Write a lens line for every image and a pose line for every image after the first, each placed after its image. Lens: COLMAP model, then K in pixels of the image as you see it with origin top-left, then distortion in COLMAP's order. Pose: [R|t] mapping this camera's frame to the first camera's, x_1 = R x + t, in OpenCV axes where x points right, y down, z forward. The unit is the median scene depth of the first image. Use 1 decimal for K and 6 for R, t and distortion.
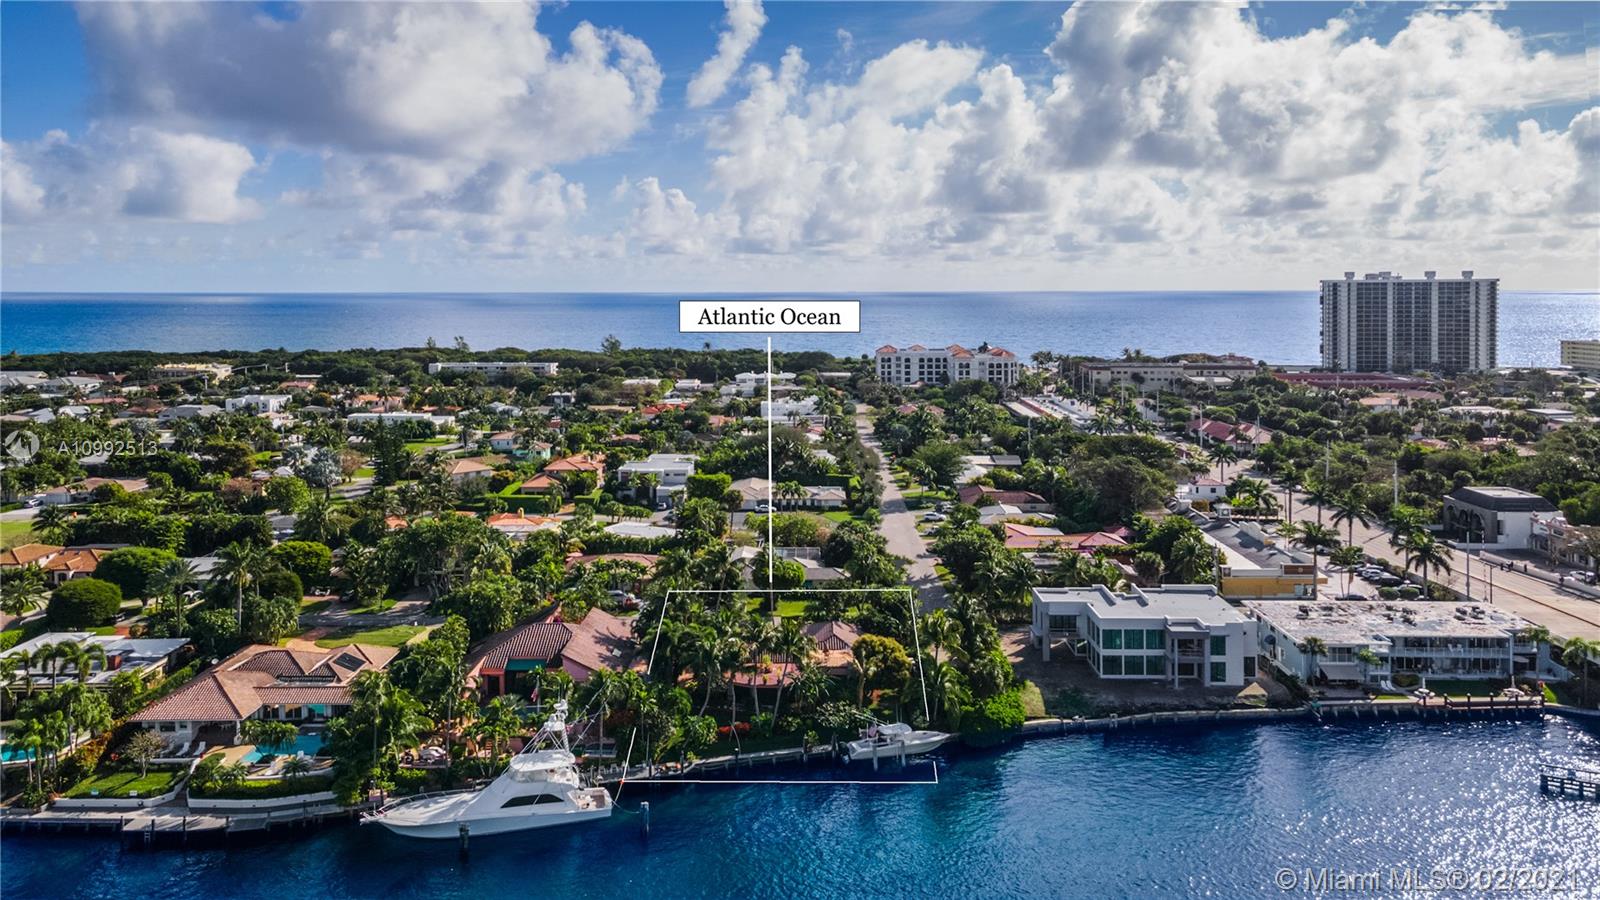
lens RADIAL K [[1120.8, 0, 800.0], [0, 1120.8, 450.0], [0, 0, 1]] dist [0.001522, 0.001404]
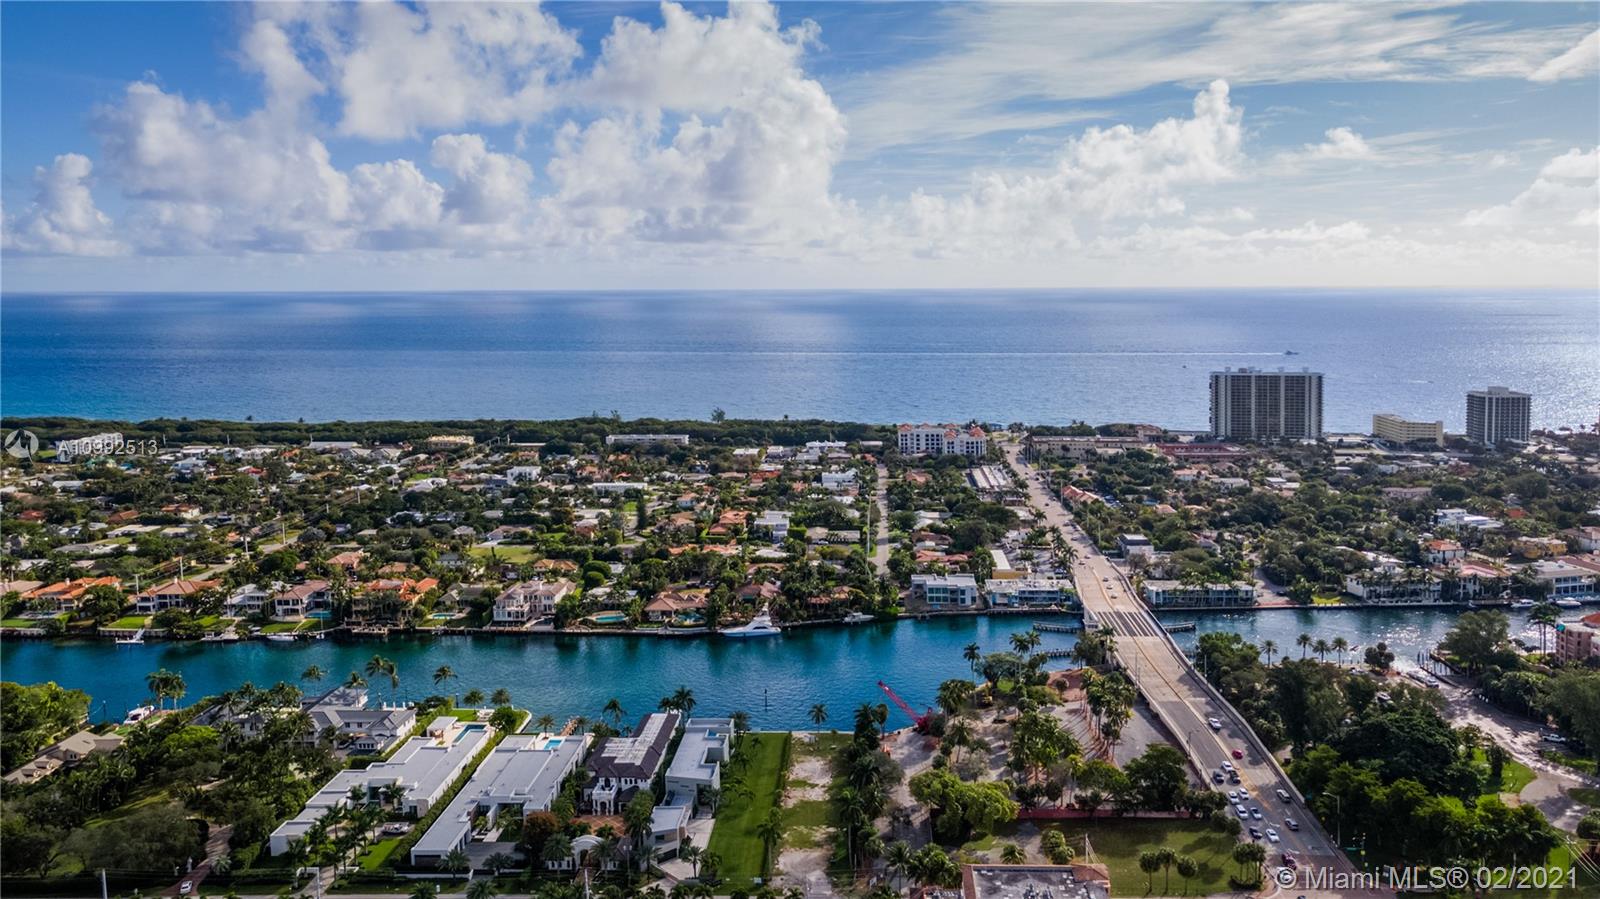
lens RADIAL K [[1120.8, 0, 800.0], [0, 1120.8, 449.5], [0, 0, 1]] dist [0.001522, 0.001404]
pose [[0.998232, -0.006534, -0.059083, 0.052537], [0.006201, 0.999964, -0.005804, -0.112171], [0.059119, 0.005428, 0.998236, -1.146407]]
